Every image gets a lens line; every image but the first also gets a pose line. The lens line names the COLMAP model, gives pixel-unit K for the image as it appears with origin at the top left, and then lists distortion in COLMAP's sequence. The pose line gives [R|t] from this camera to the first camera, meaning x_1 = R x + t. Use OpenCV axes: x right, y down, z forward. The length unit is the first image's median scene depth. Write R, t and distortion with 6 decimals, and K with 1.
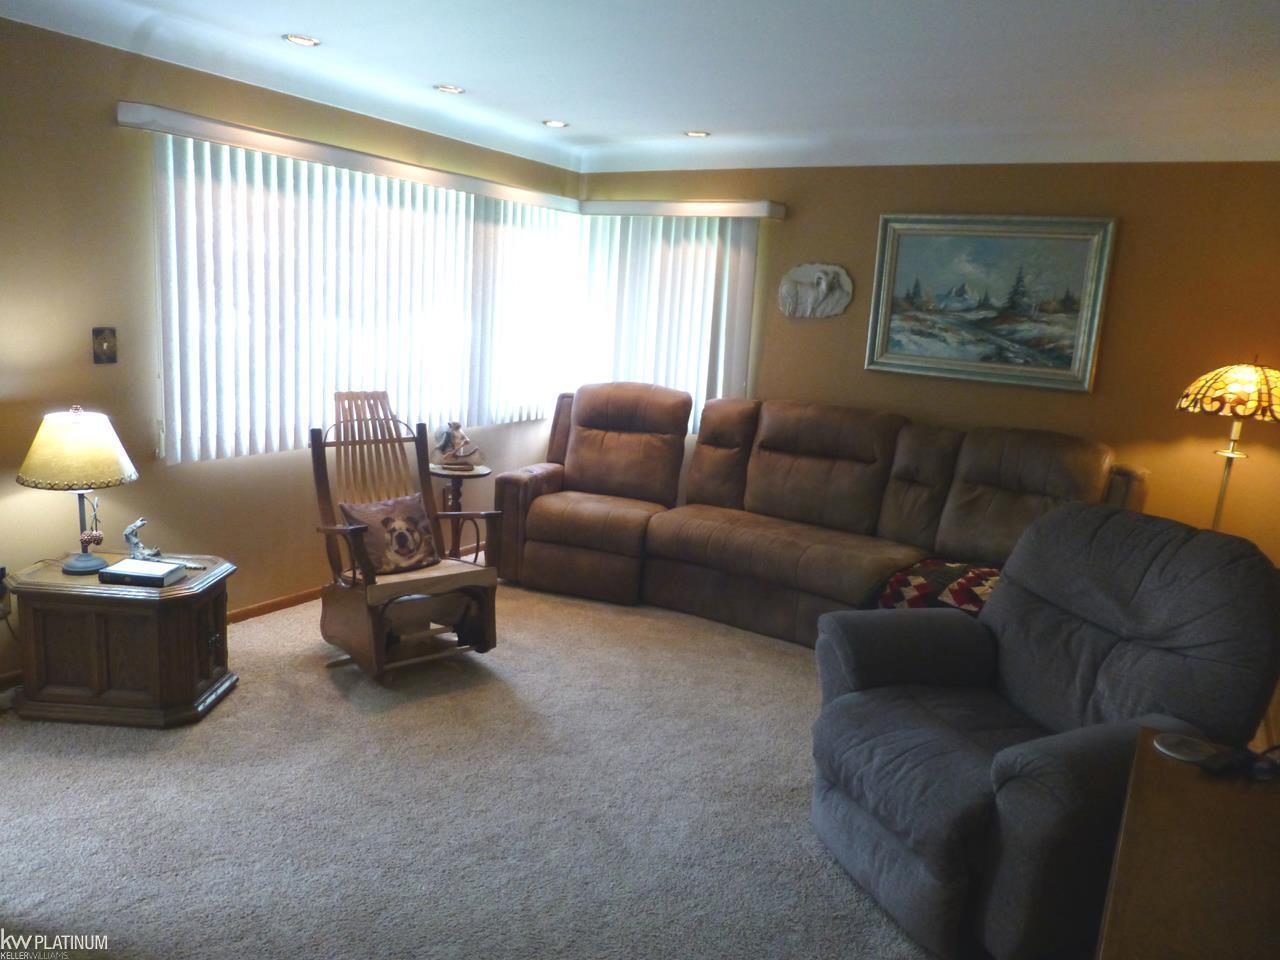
lens RADIAL K [[931.2, 0, 638.2], [0, 931.2, 482.3], [0, 0, 1]] dist [-0.013517, -0.001085]
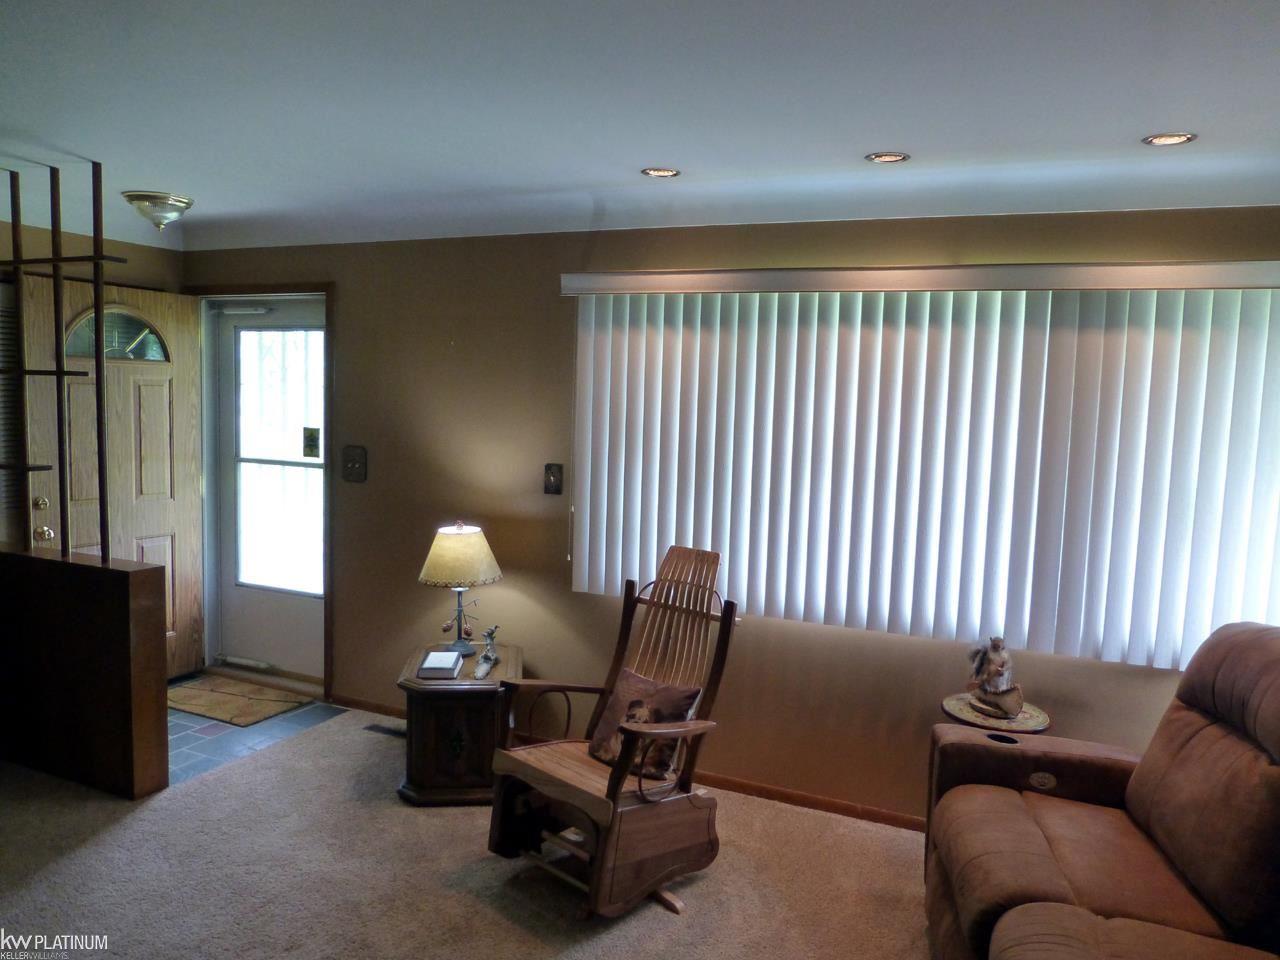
lens RADIAL K [[931.2, 0, 639.2], [0, 931.2, 477.1], [0, 0, 1]] dist [-0.013517, -0.001085]
pose [[0.119452, 0.025293, -0.992518, 0.539558], [-0.218535, 0.975828, -0.001434, -0.152598], [0.968491, 0.217071, 0.122092, 0.851754]]
